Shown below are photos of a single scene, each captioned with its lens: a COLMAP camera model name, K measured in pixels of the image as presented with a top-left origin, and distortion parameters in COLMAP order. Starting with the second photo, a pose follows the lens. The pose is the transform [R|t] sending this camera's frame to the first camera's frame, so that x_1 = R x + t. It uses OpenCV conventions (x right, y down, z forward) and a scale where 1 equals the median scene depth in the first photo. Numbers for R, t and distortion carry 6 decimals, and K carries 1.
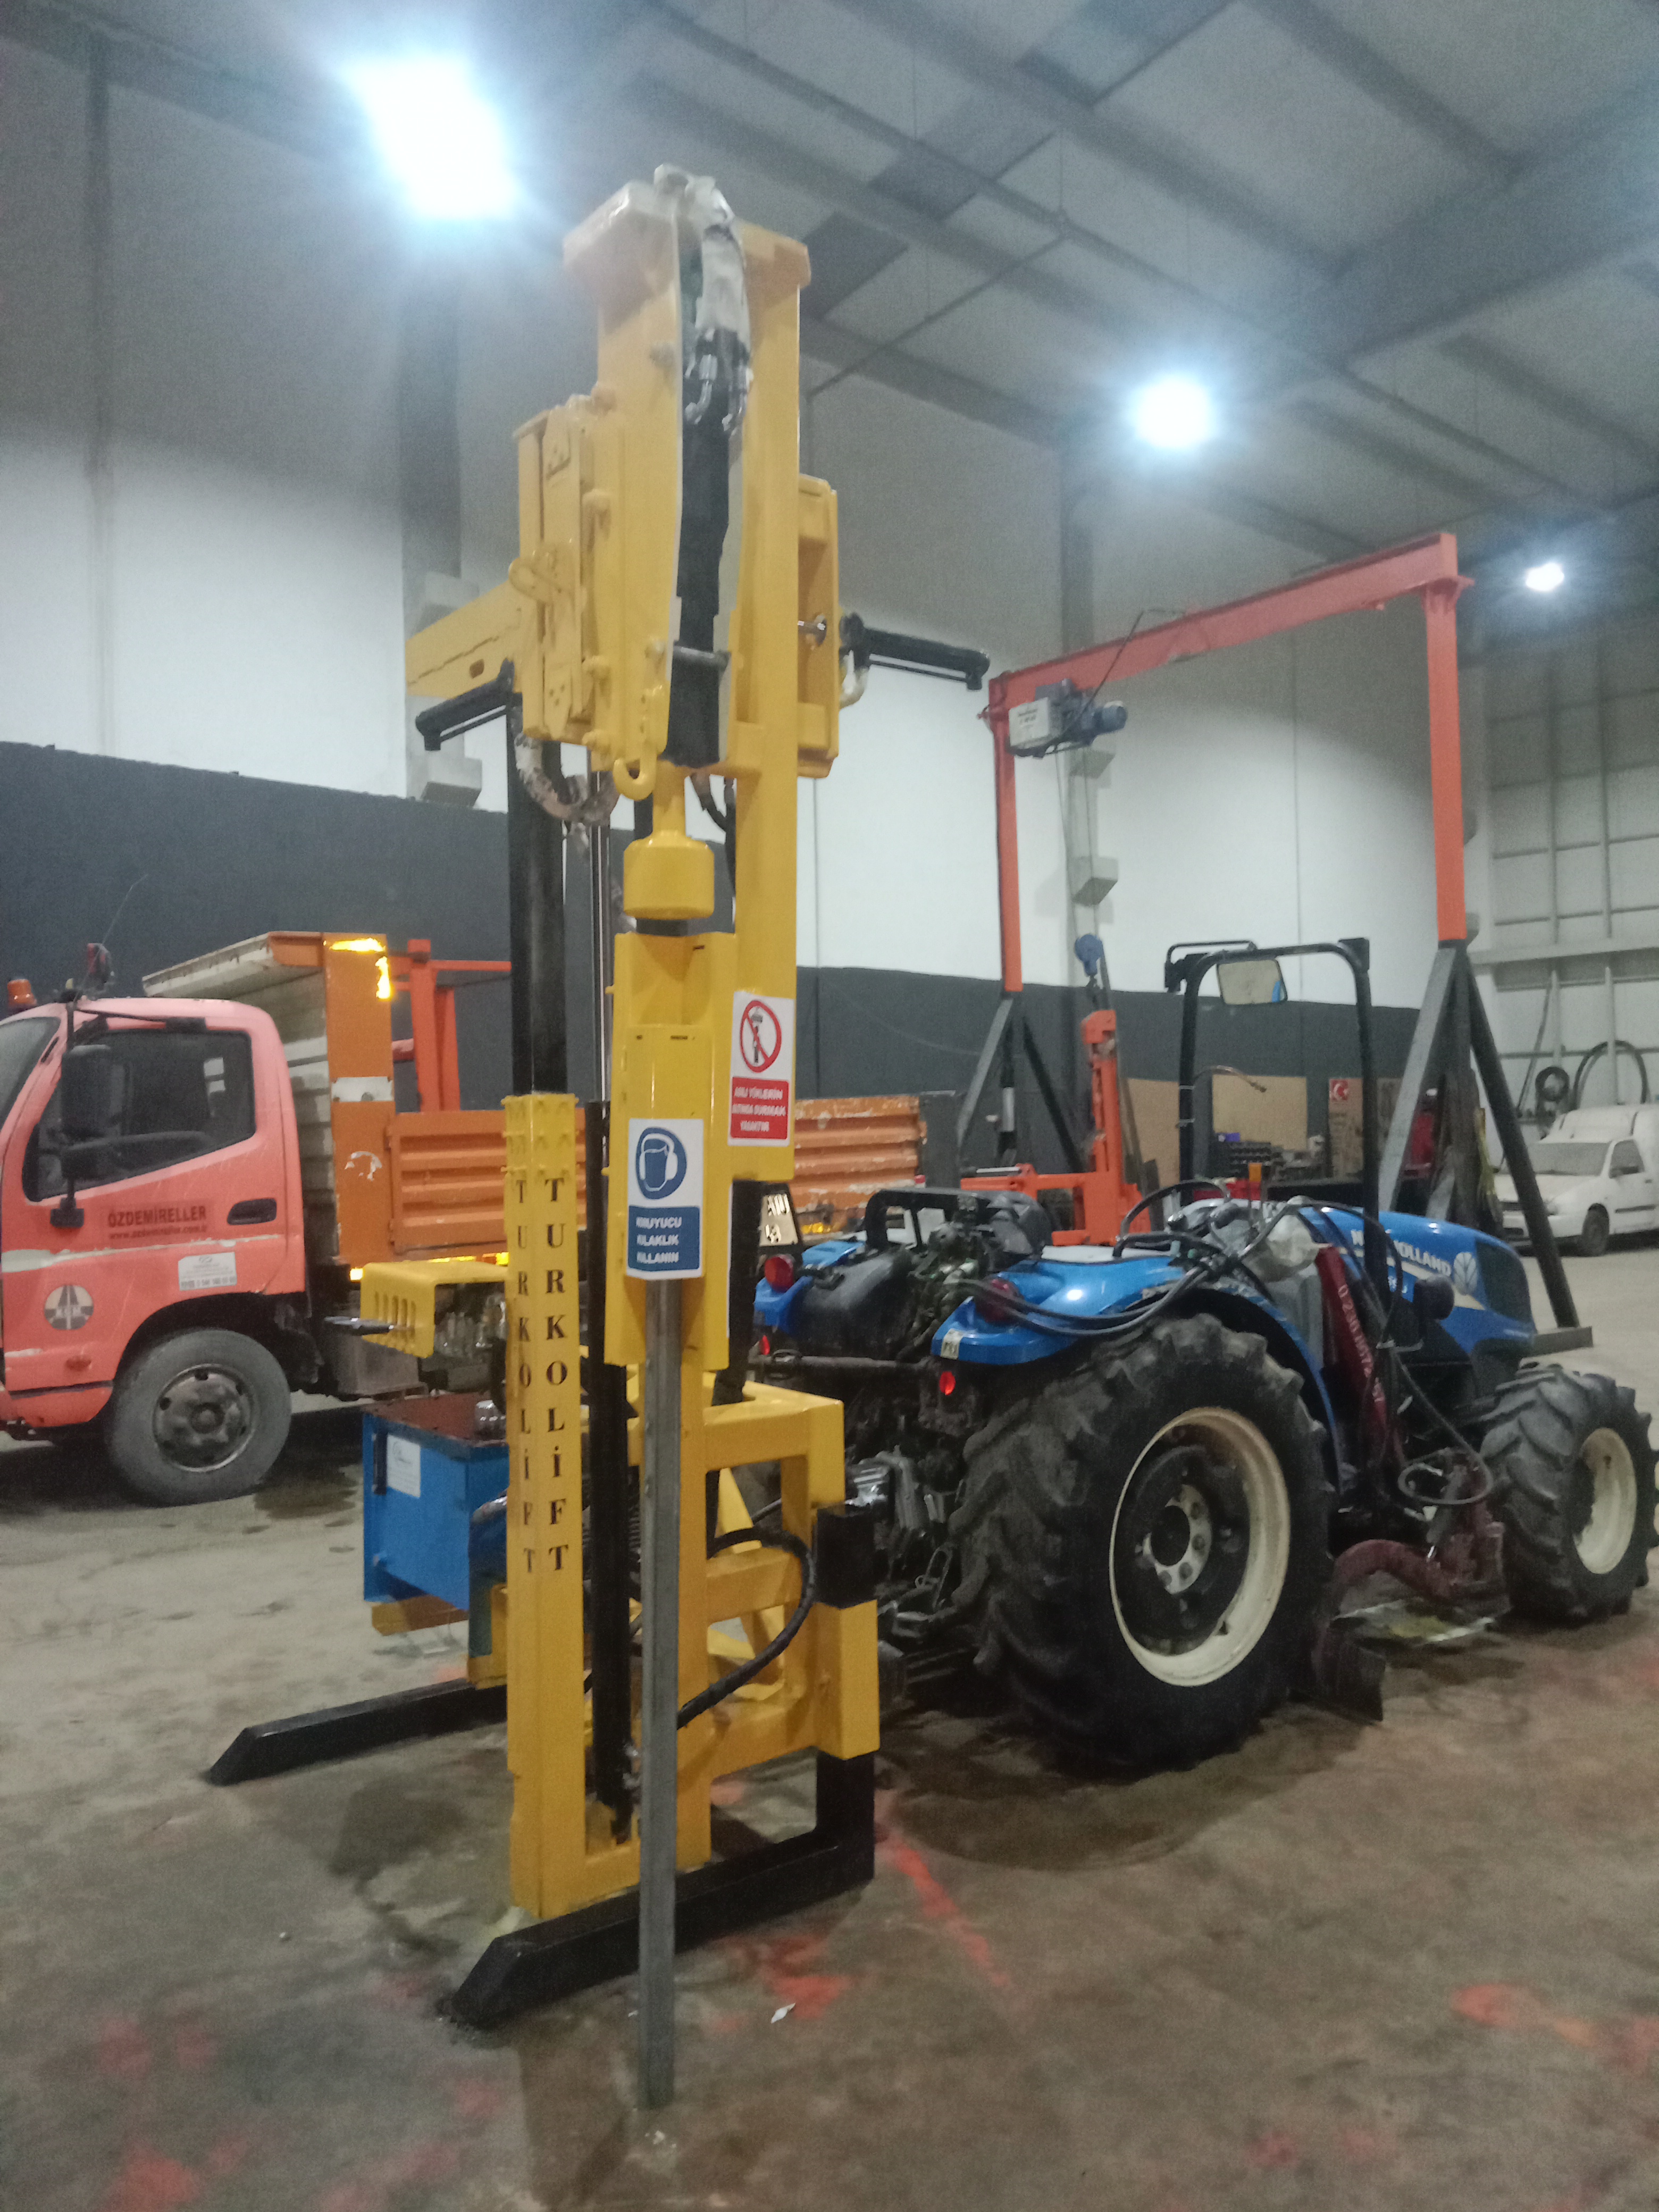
lens RADIAL K [[1640.3, 0, 825.8], [0, 1640.3, 1091.7], [0, 0, 1]] dist [0.072783, -0.090353]
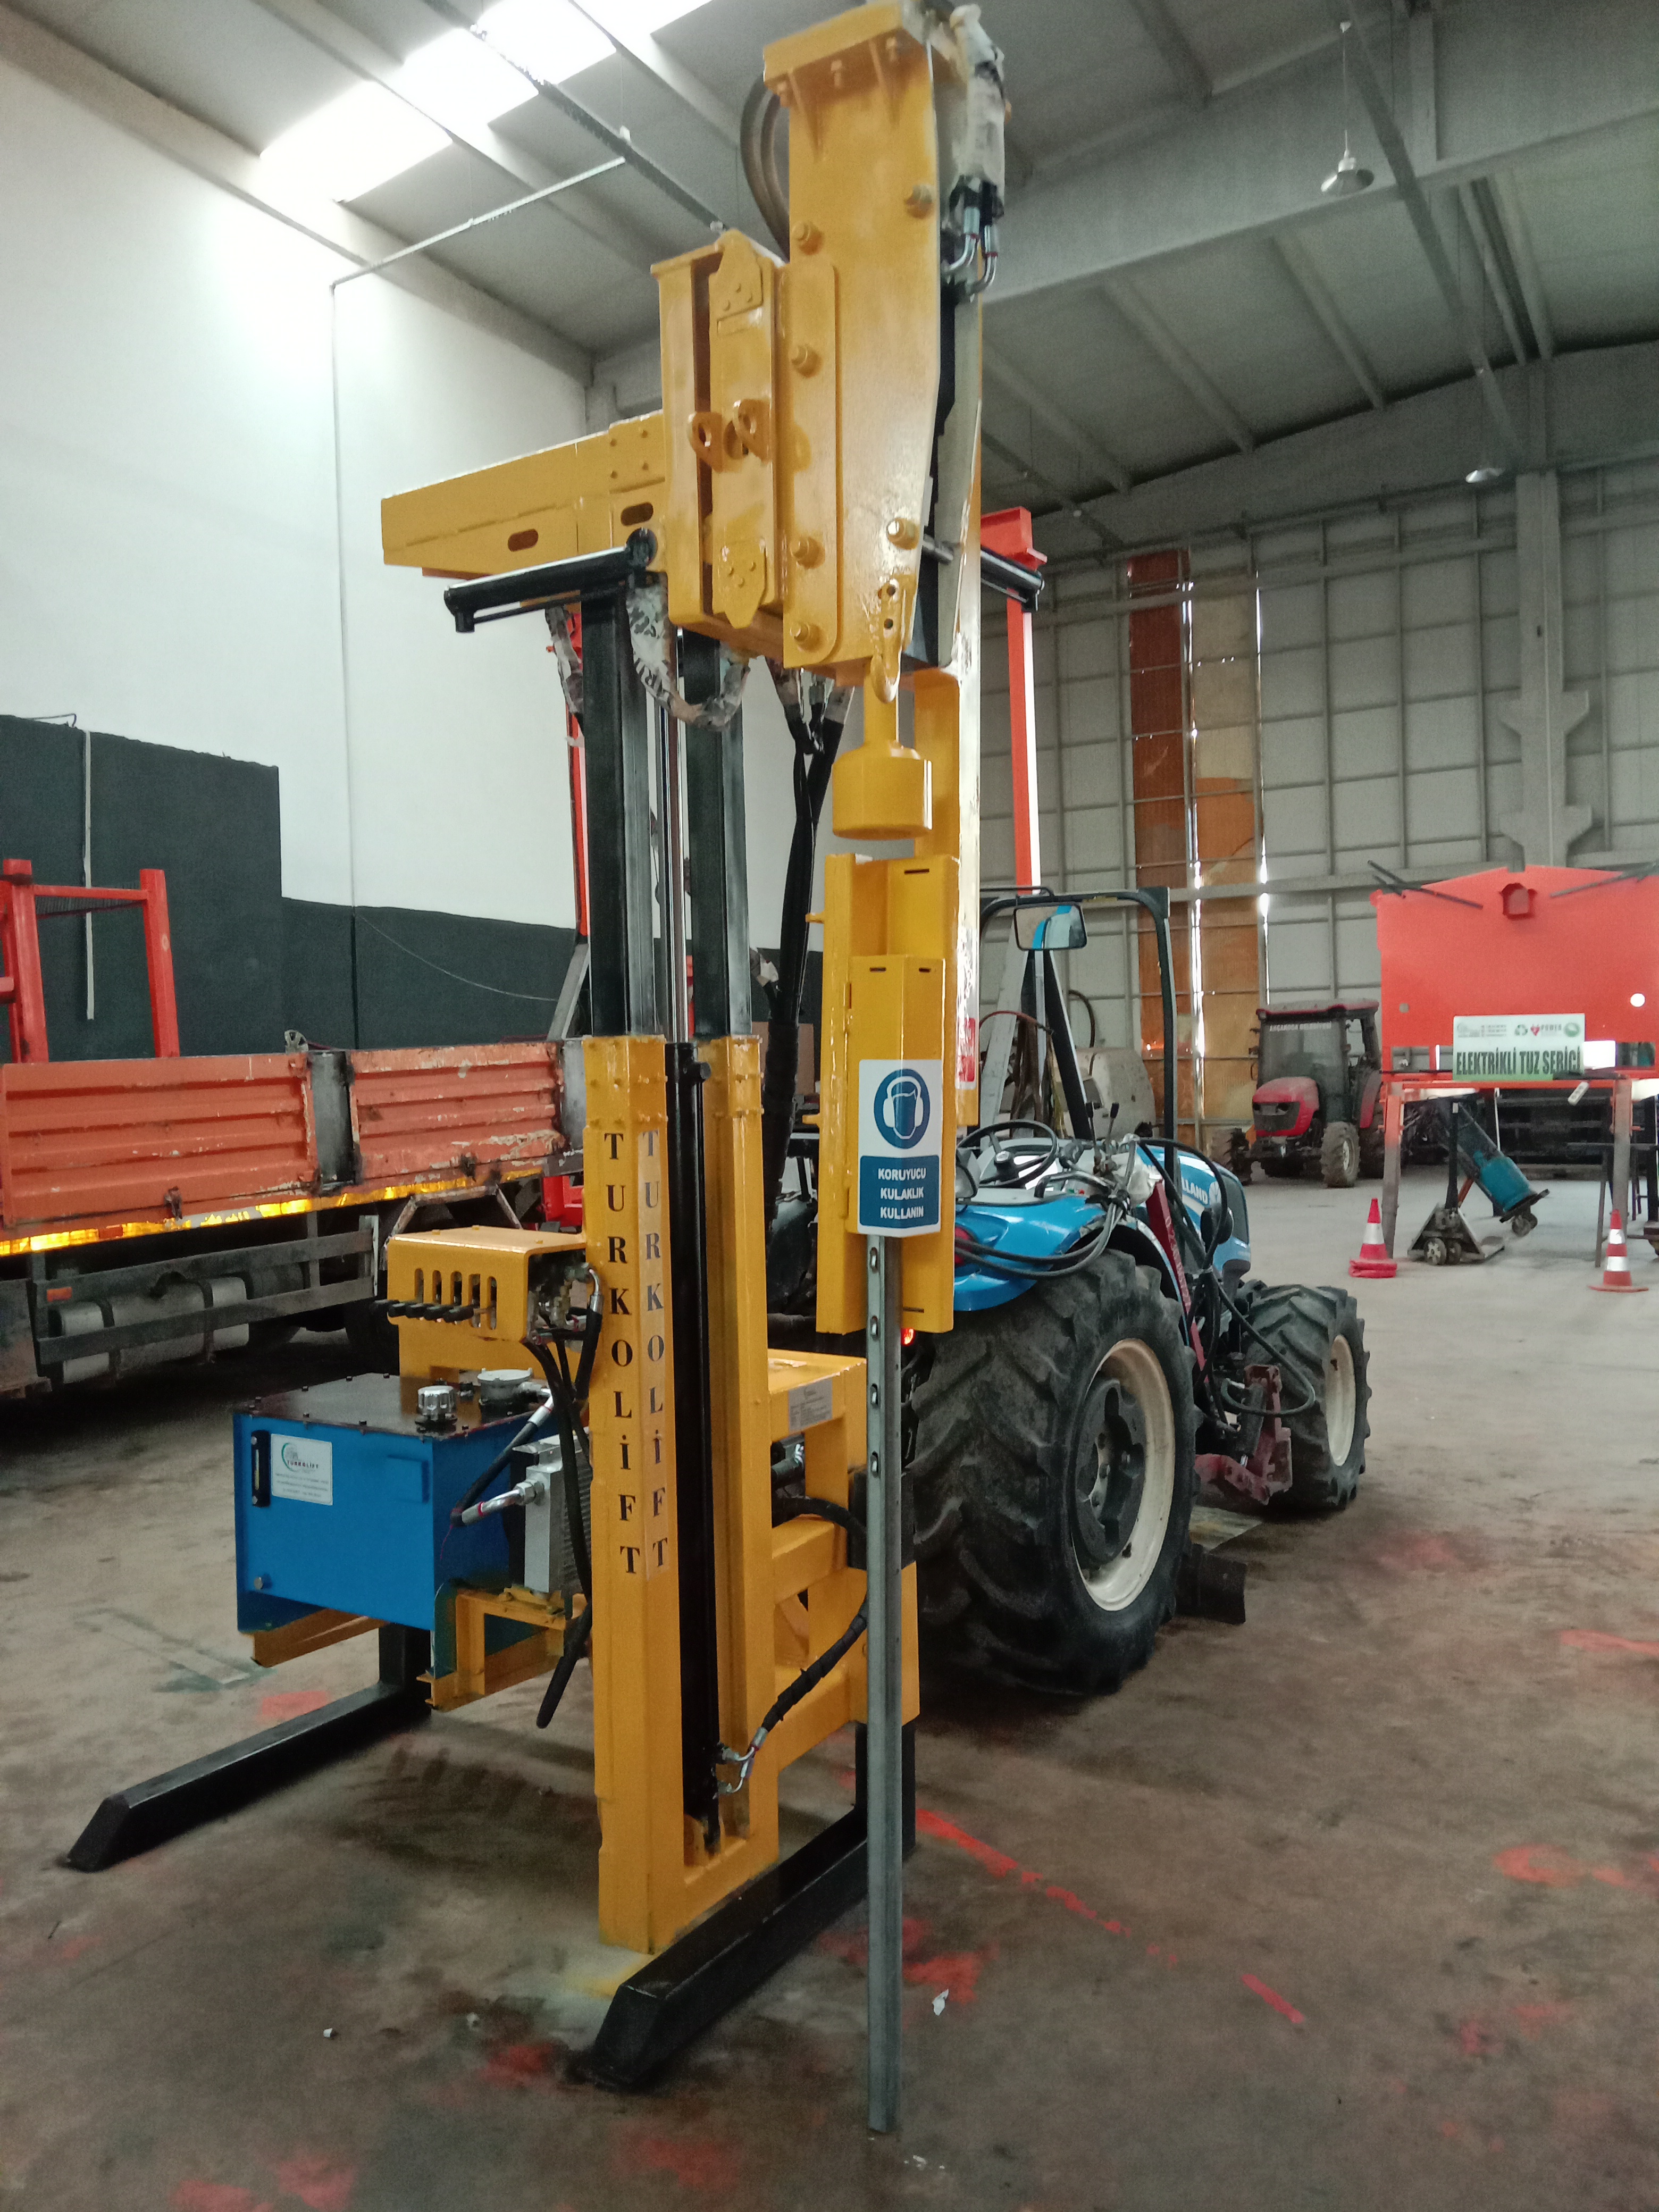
lens RADIAL K [[1634.3, 0, 827.0], [0, 1634.3, 1089.8], [0, 0, 1]] dist [0.077593, -0.100691]
pose [[0.941689, -0.014996, 0.336151, -0.290977], [0.004687, 0.999494, 0.031458, 0.002916], [-0.336453, -0.028049, 0.941283, 0.108166]]
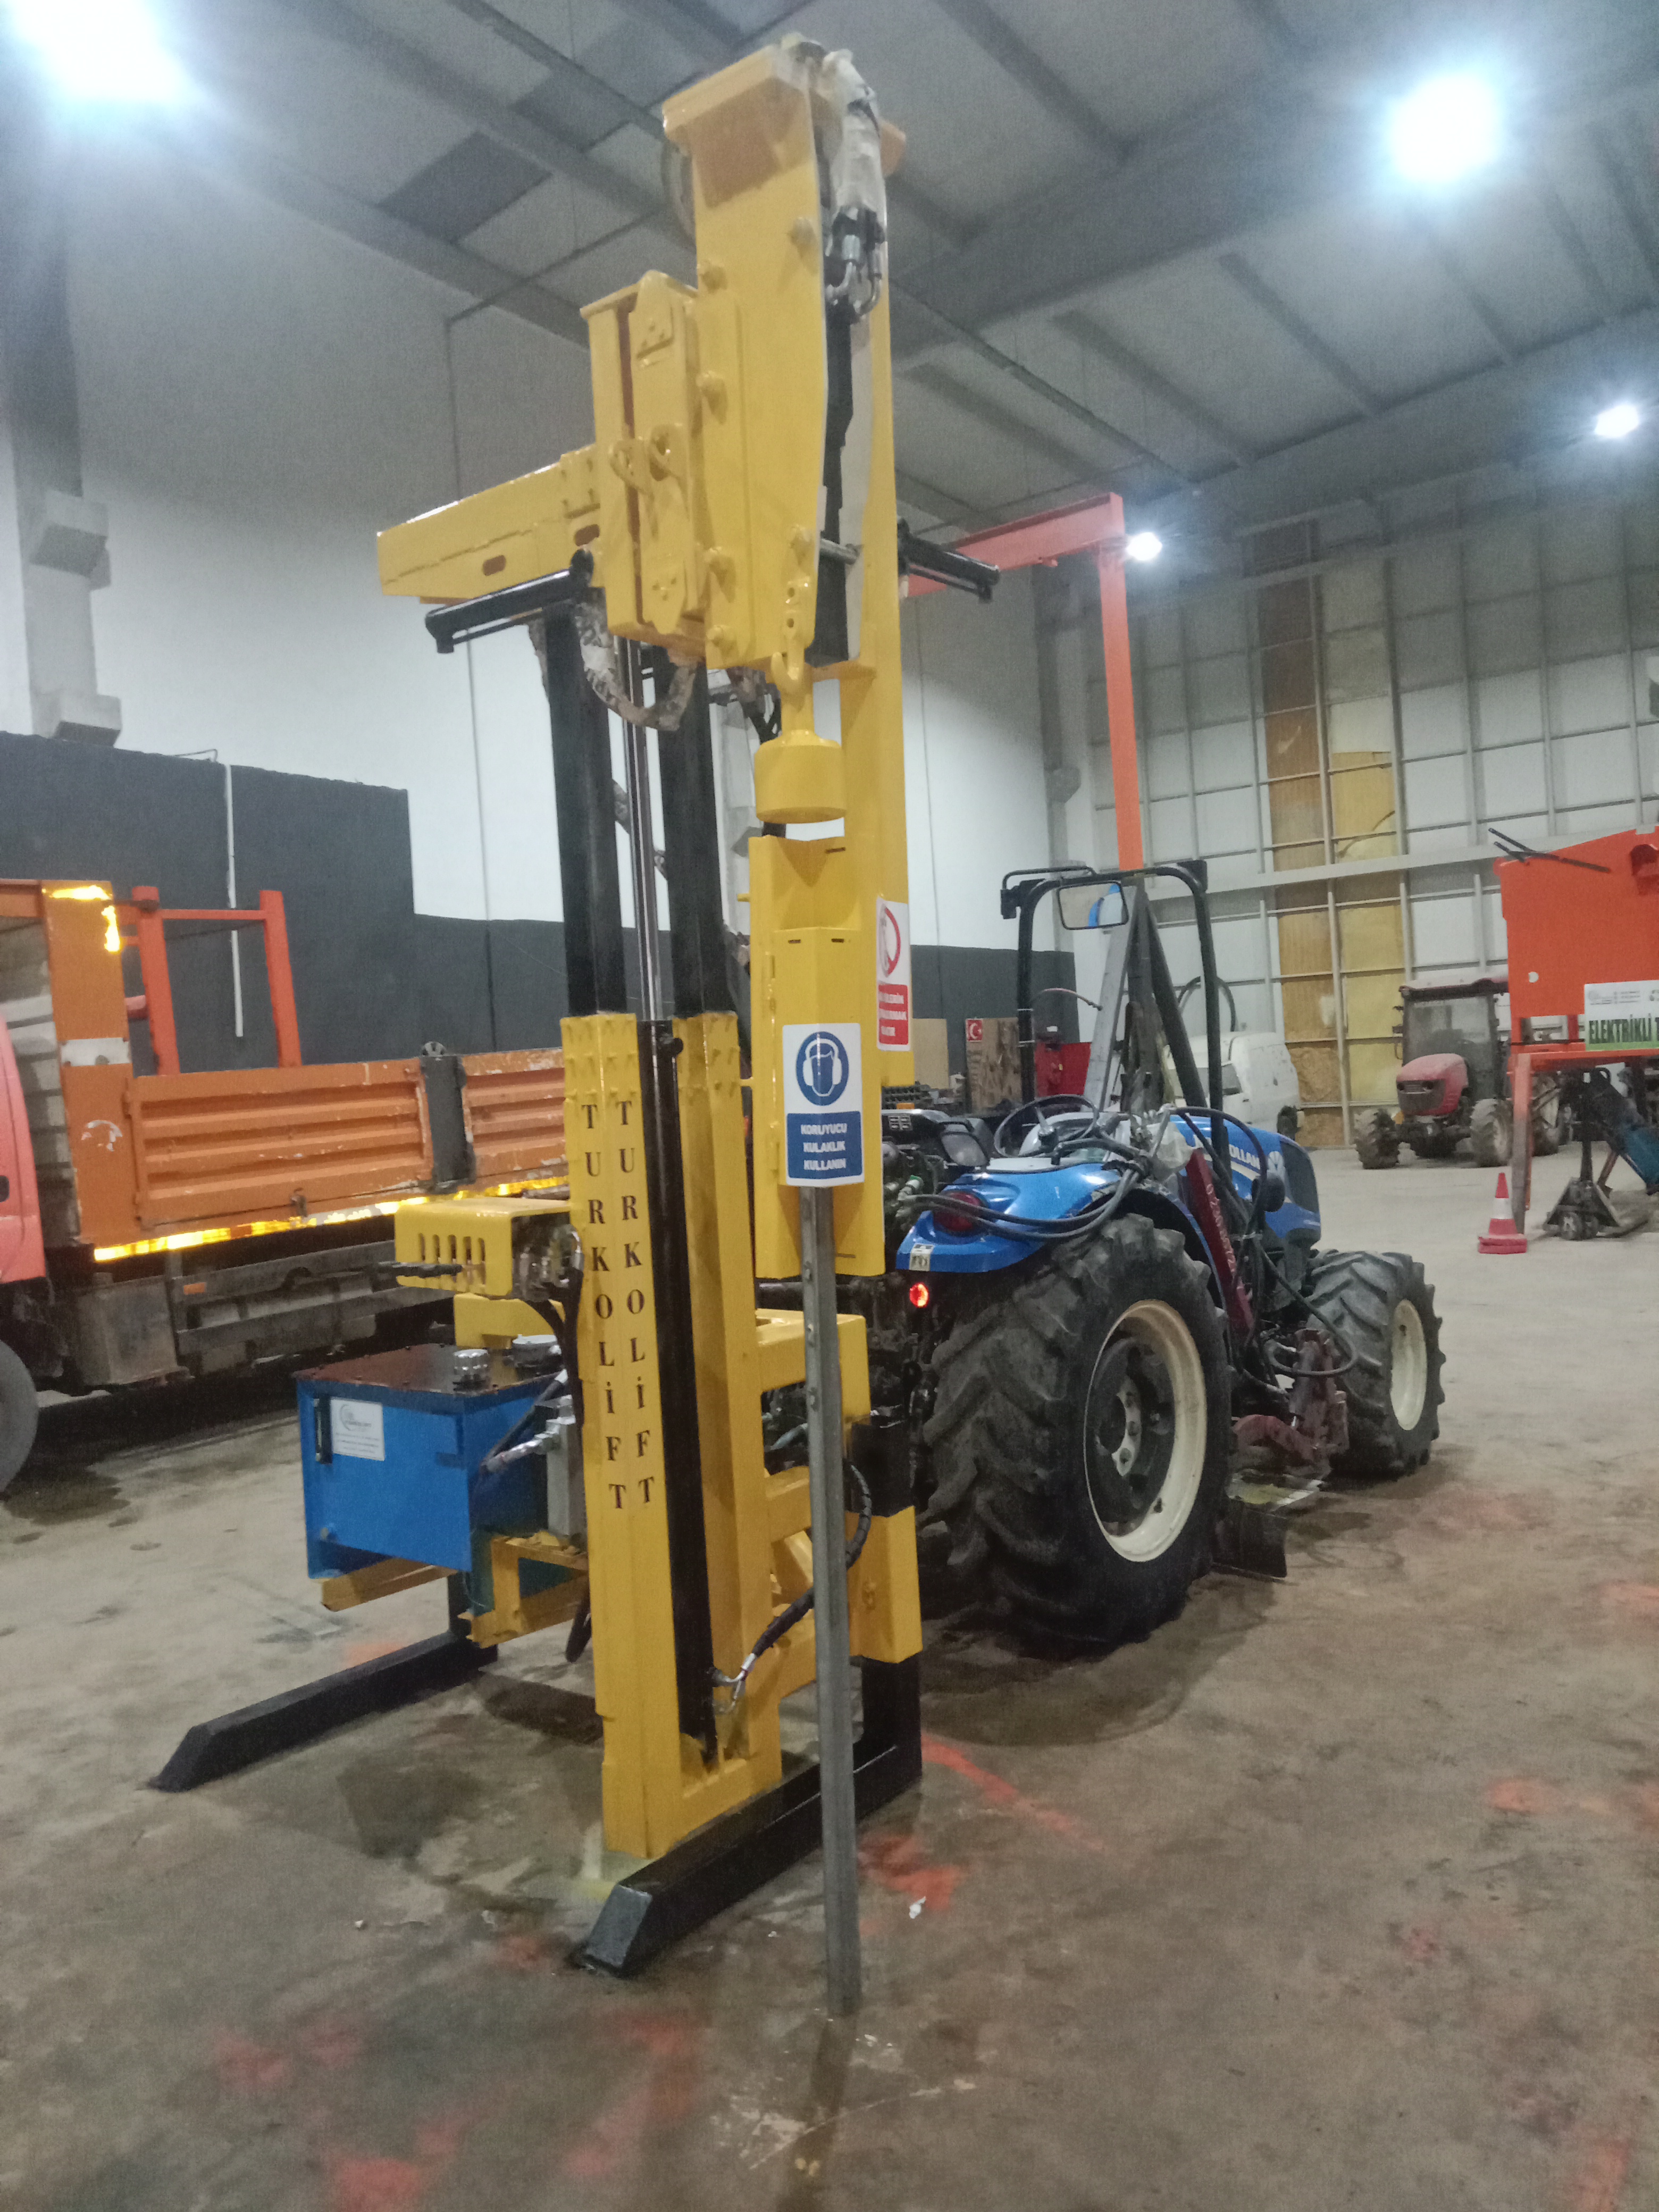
lens RADIAL K [[1634.3, 0, 827.0], [0, 1634.3, 1089.8], [0, 0, 1]] dist [0.077593, -0.100691]
pose [[0.968913, -0.046166, 0.243058, -0.221042], [0.040280, 0.998764, 0.029133, 0.018056], [-0.244103, -0.018437, 0.969574, 0.032802]]
